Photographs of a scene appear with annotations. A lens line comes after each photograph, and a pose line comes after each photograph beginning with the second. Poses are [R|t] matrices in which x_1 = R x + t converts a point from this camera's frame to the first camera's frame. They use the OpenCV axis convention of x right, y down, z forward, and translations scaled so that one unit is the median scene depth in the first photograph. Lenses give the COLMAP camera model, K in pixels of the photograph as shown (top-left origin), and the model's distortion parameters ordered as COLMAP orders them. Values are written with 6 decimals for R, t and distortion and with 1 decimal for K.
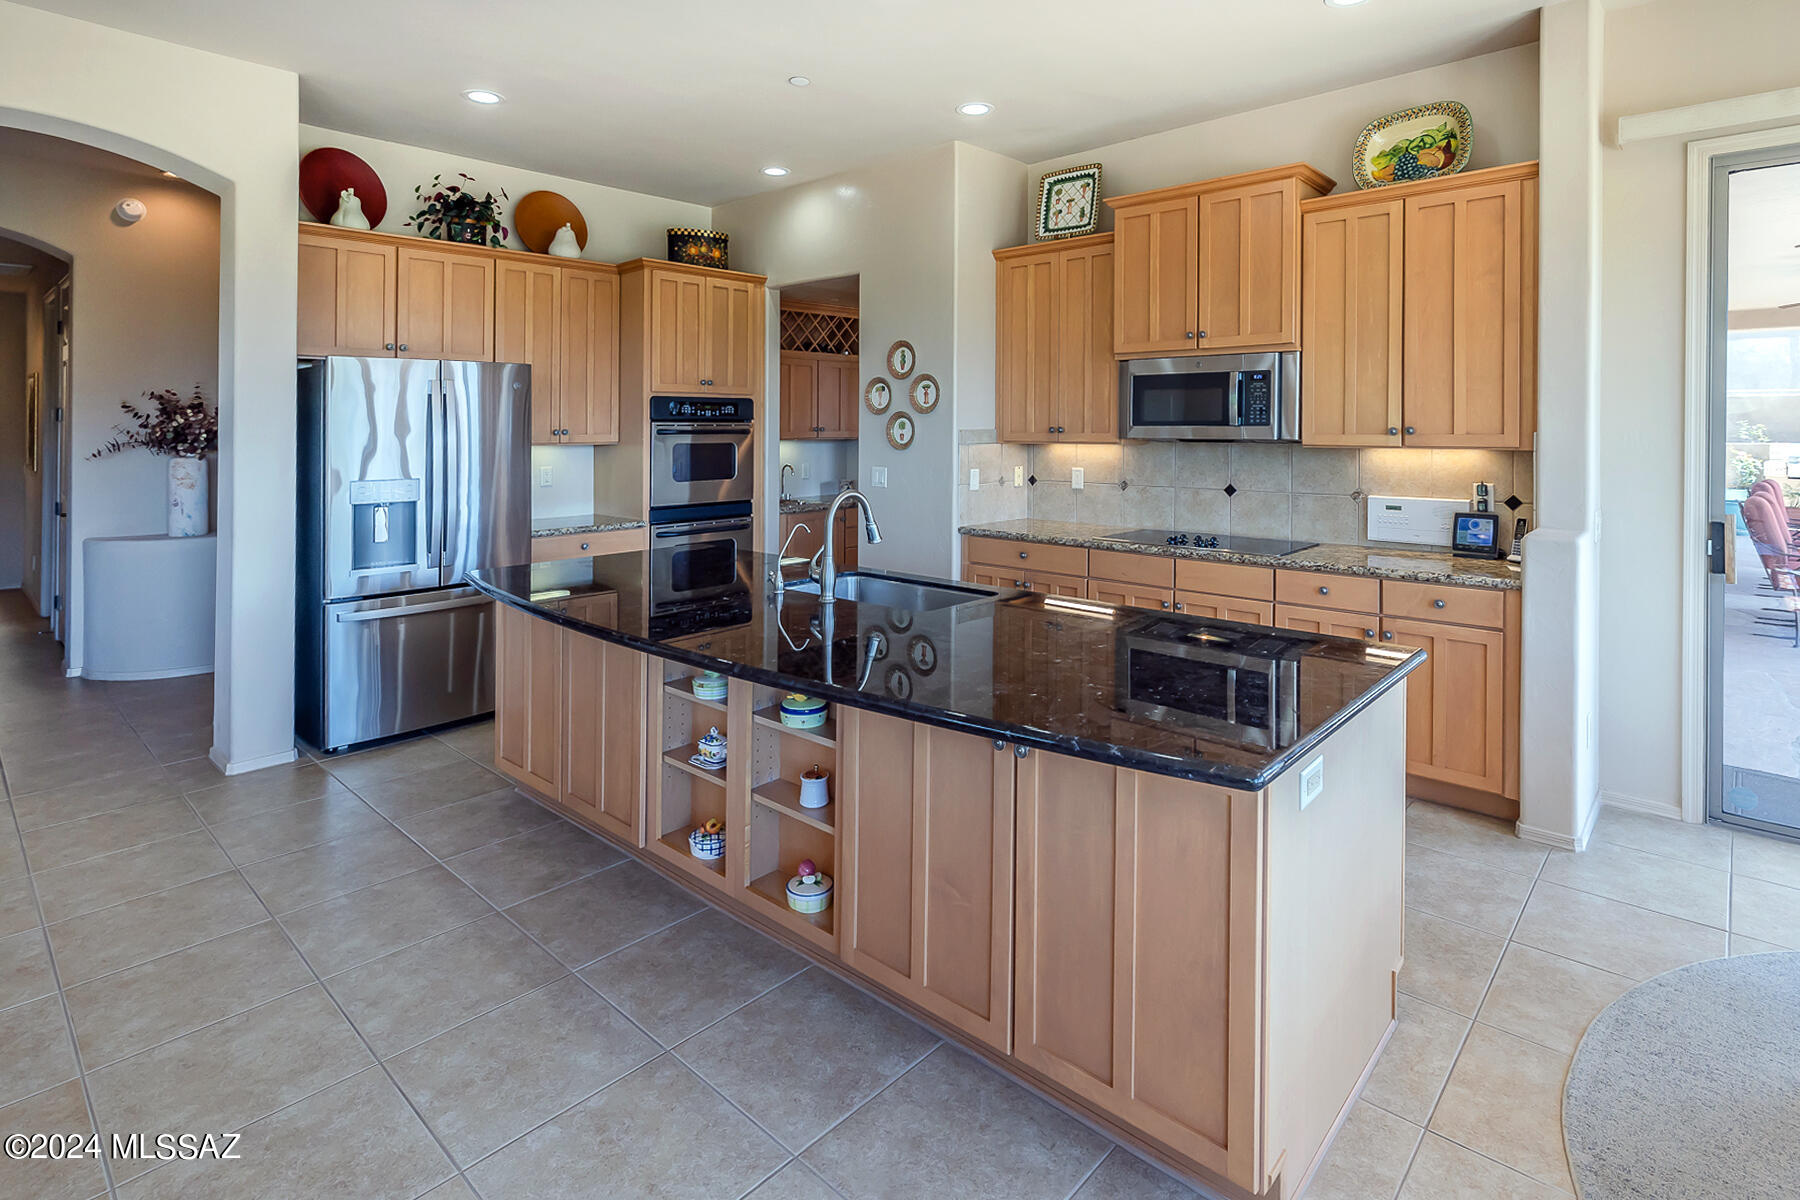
lens RADIAL K [[910.8, 0, 982.0], [0, 910.8, 424.7], [0, 0, 1]] dist [0.001069, 0.002088]
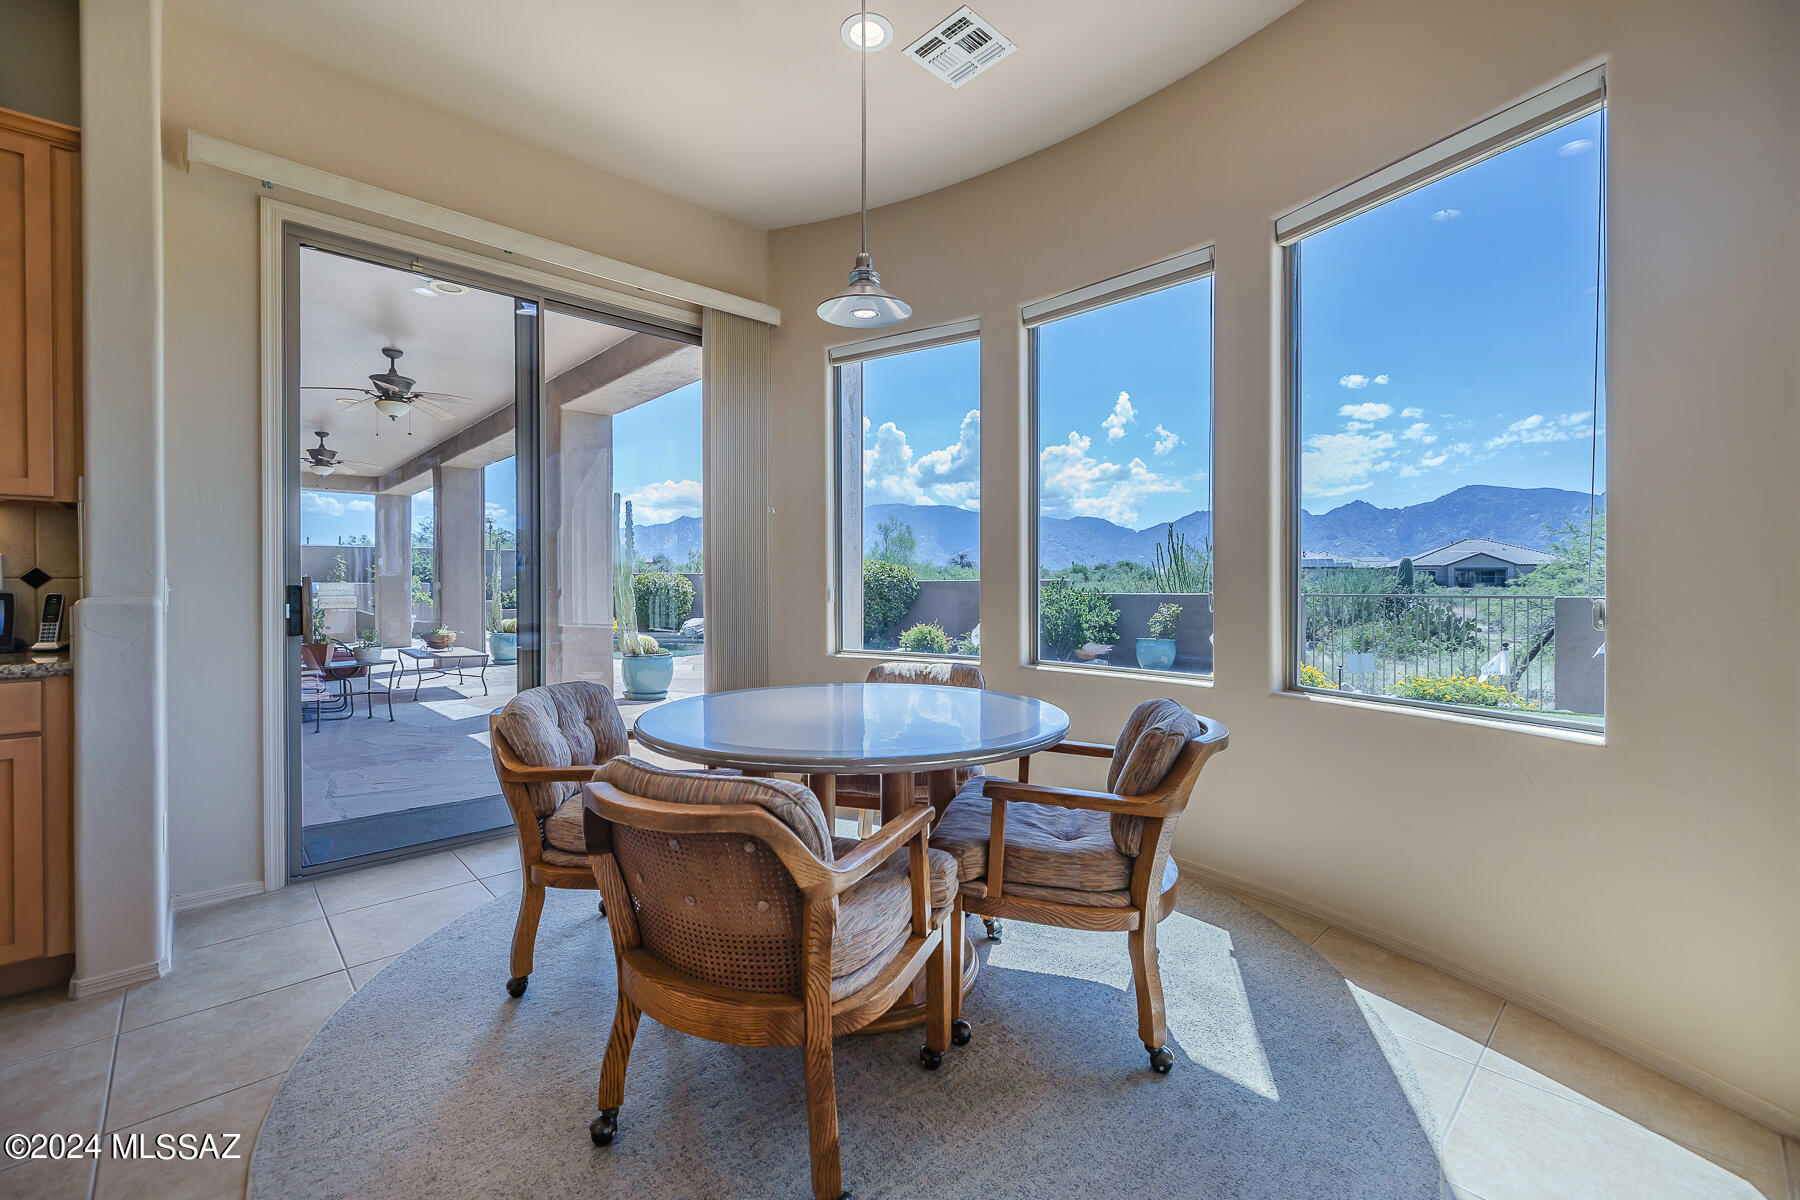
lens RADIAL K [[757.9, 0, 835.4], [0, 757.9, 592.3], [0, 0, 1]] dist [0.001118, 0.000256]
pose [[0.168040, -0.005930, 0.985762, 0.050040], [0.009996, 0.999941, 0.004312, 0.076407], [-0.985729, 0.009129, 0.168090, 0.173542]]
